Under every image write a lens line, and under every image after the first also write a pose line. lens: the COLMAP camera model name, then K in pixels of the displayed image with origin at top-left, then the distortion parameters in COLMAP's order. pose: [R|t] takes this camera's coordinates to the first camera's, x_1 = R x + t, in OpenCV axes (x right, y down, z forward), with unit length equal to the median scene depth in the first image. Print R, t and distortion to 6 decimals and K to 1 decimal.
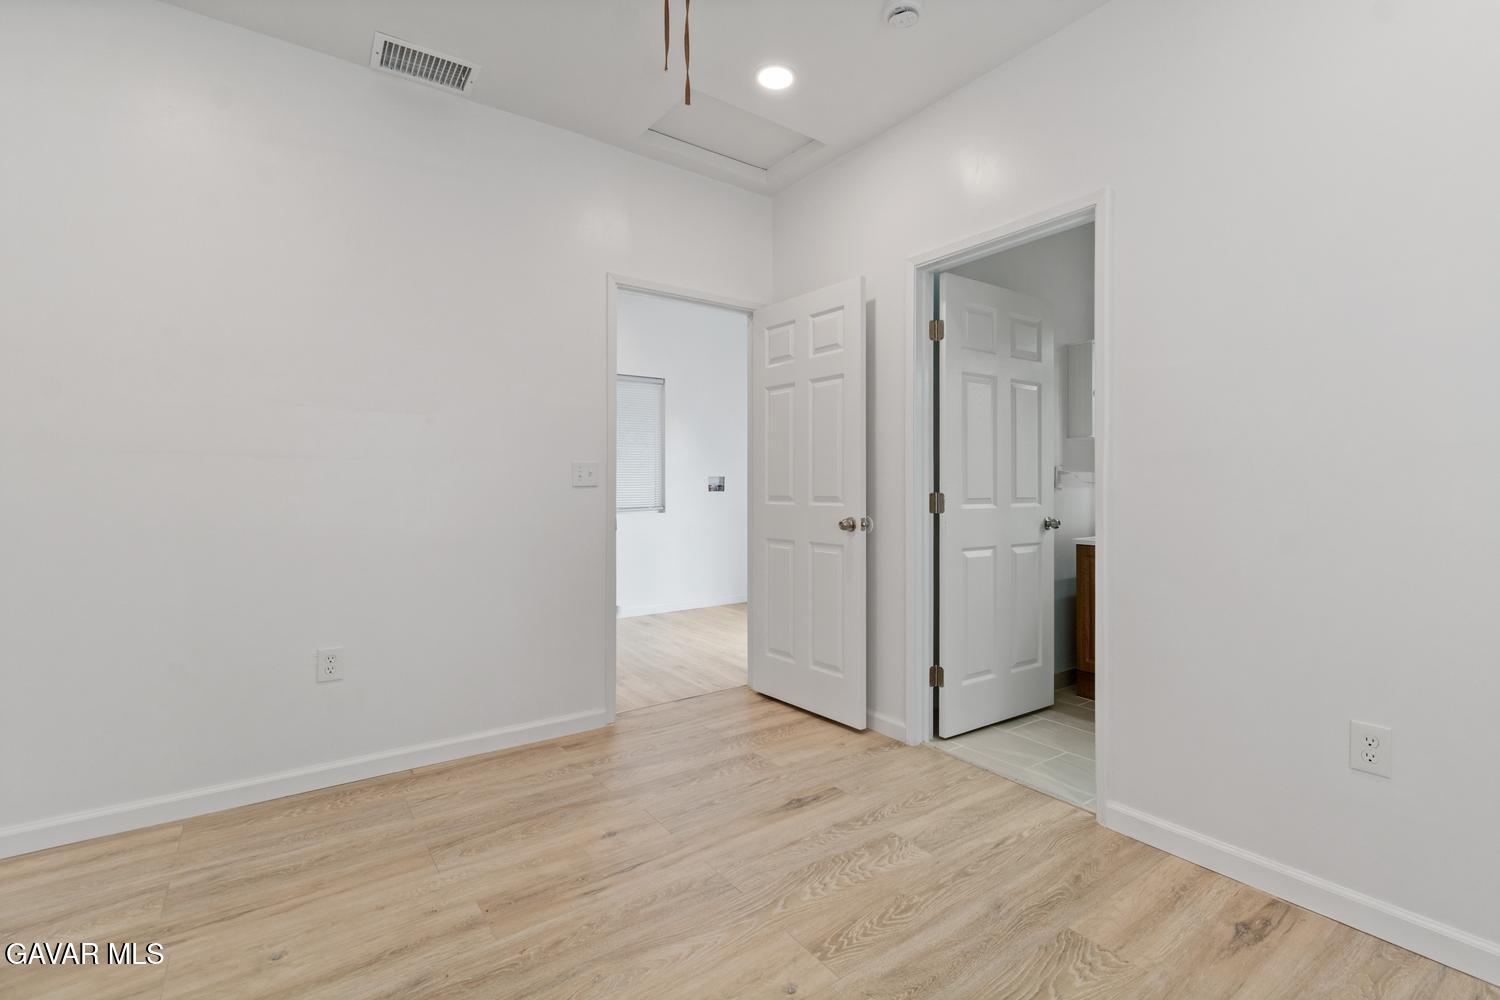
lens RADIAL K [[681.9, 0, 795.0], [0, 681.9, 491.8], [0, 0, 1]] dist [0.000214, -0.003449]
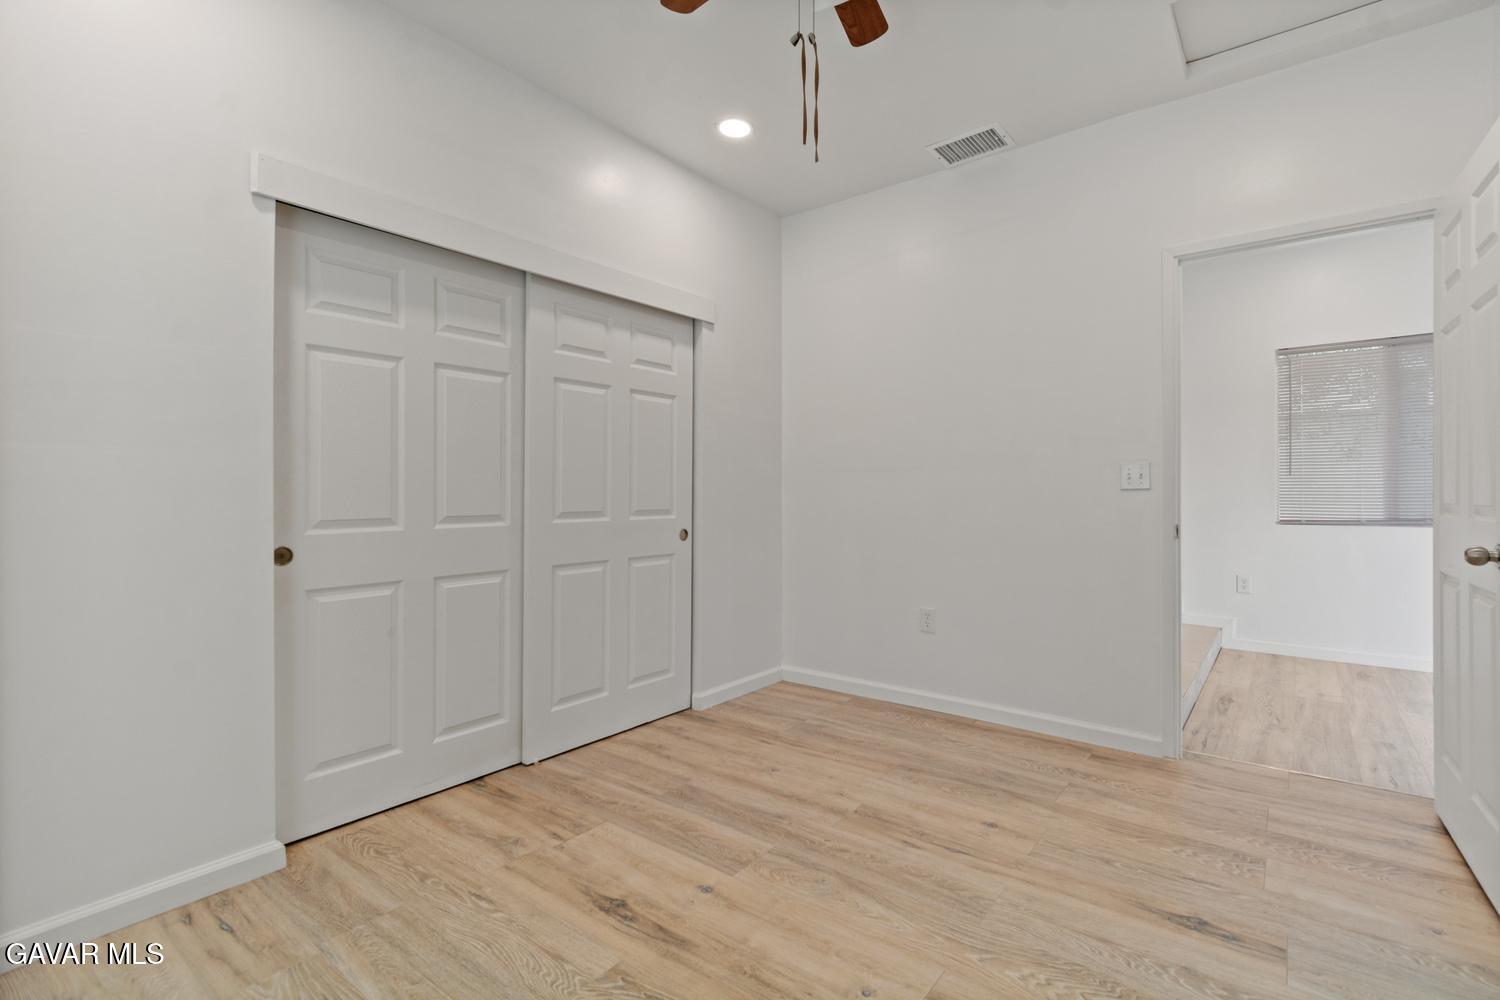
lens RADIAL K [[675.2, 0, 802.4], [0, 675.2, 493.4], [0, 0, 1]] dist [0.004869, -0.000084]
pose [[0.288401, 0.003115, -0.957505, 0.634043], [-0.003941, 0.999990, 0.002066, -0.003412], [0.957502, 0.003178, 0.288411, 0.428129]]
